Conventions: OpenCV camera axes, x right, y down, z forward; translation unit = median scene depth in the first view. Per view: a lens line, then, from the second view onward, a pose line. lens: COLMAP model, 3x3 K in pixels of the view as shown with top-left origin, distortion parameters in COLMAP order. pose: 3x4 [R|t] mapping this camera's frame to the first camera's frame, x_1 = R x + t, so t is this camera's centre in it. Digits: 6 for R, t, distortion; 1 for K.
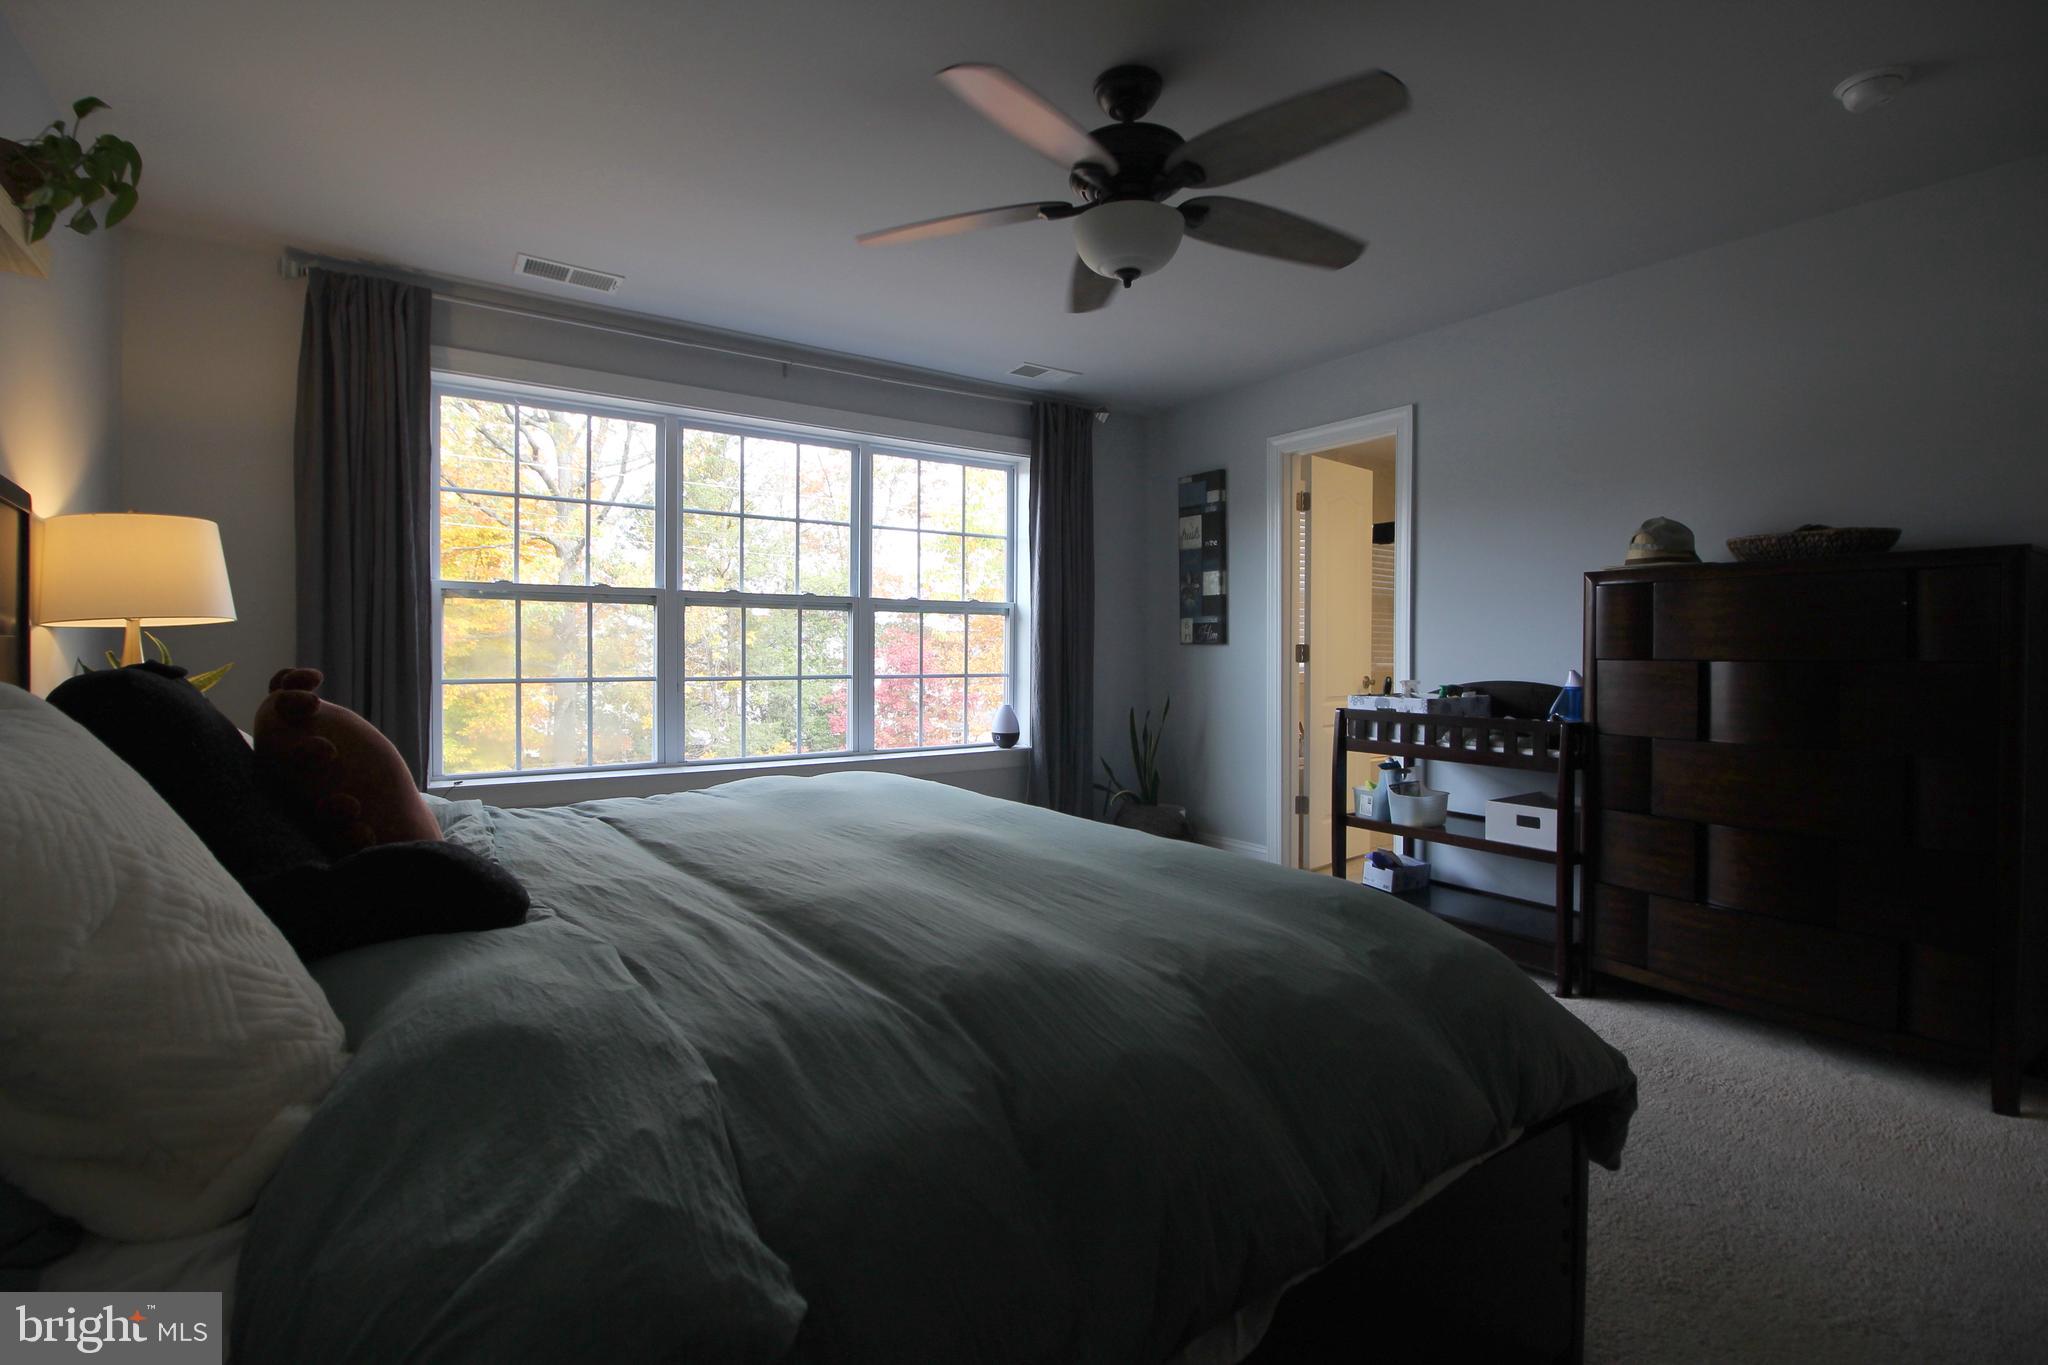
lens RADIAL K [[970.4, 0, 1022.3], [0, 970.4, 665.5], [0, 0, 1]] dist [-0.016639, -0.001155]
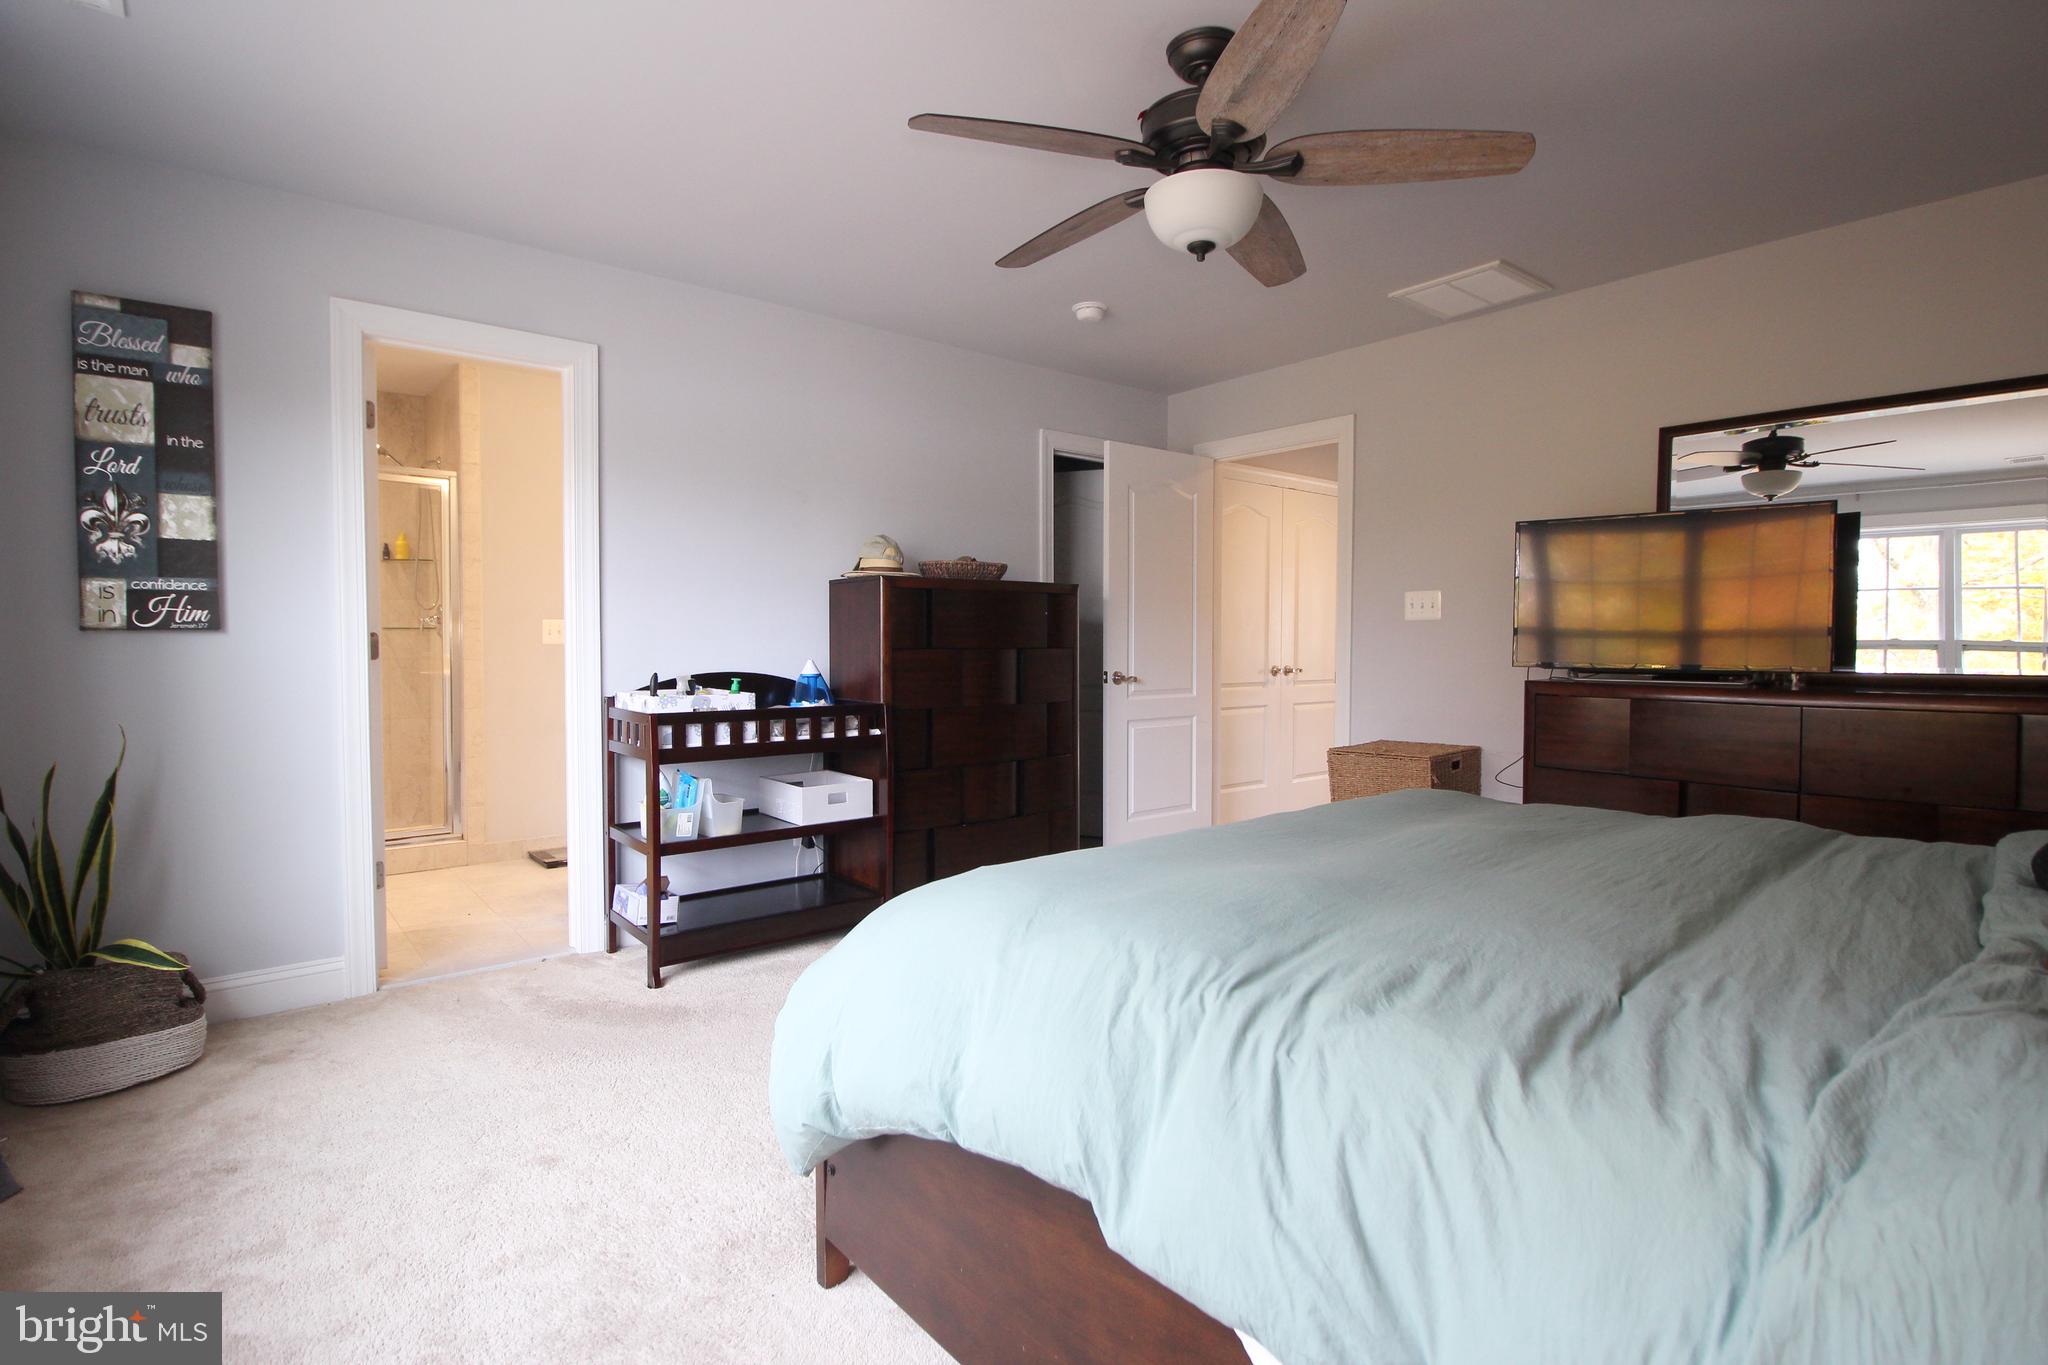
lens RADIAL K [[1001.9, 0, 1022.5], [0, 1001.9, 680.7], [0, 0, 1]] dist [-0.009864, -0.005037]
pose [[-0.108130, -0.035867, 0.993490, -0.406236], [0.018089, 0.999113, 0.038039, -0.006900], [-0.993972, 0.022085, -0.107385, 0.601426]]
